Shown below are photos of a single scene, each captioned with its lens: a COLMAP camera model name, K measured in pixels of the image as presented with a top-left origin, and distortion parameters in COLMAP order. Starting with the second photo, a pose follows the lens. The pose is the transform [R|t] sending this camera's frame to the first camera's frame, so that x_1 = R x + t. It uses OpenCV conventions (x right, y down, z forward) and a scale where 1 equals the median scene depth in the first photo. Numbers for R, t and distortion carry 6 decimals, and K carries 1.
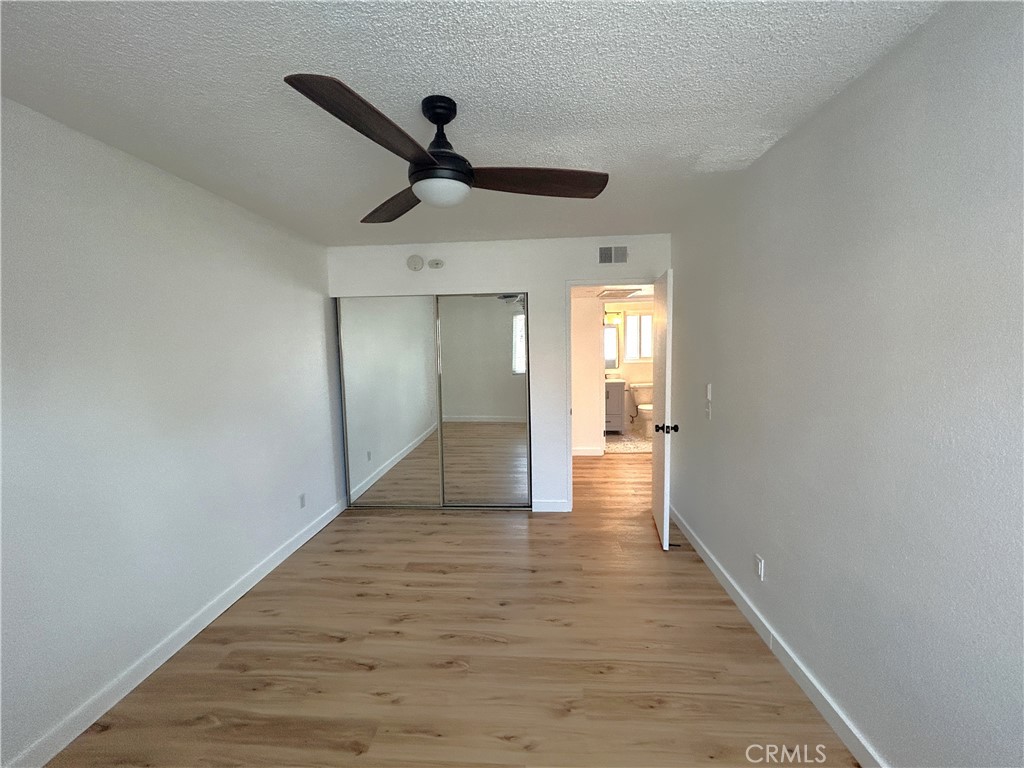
lens RADIAL K [[439.5, 0, 512.0], [0, 439.5, 384.0], [0, 0, 1]] dist [-0.001298, 0.000960]
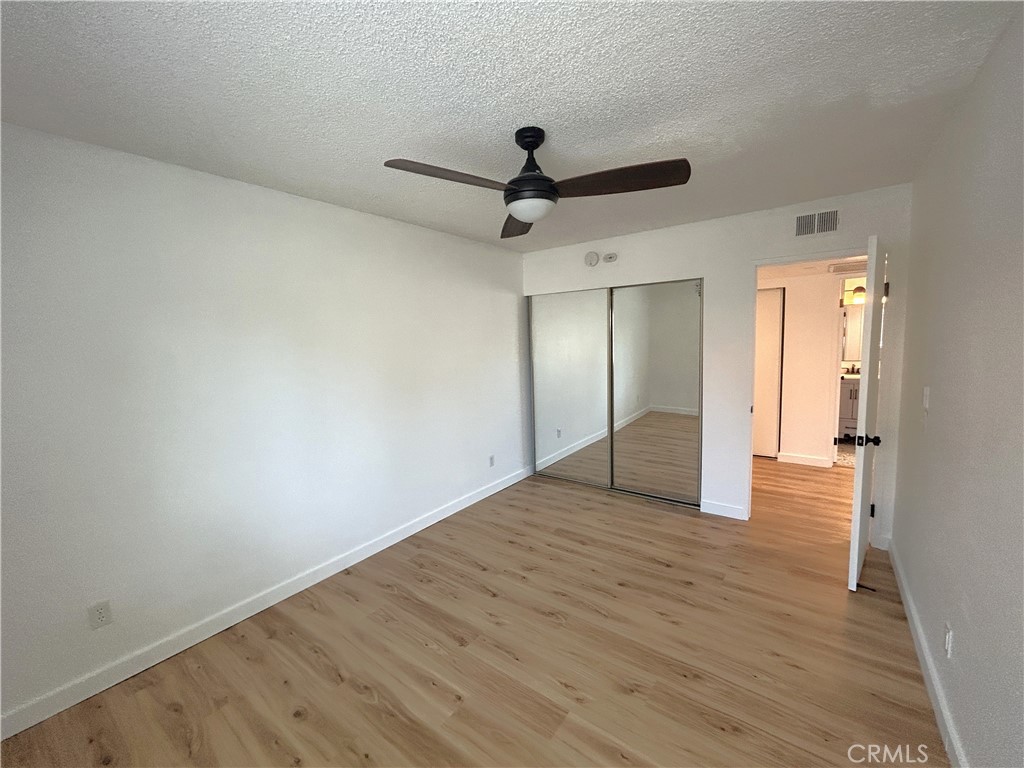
lens RADIAL K [[439.5, 0, 512.0], [0, 439.5, 384.0], [0, 0, 1]] dist [-0.001298, 0.000960]
pose [[0.825631, 0.052427, -0.561770, 0.289416], [-0.034555, 0.998503, 0.042399, -0.010662], [0.563151, -0.015594, 0.826207, -0.004200]]
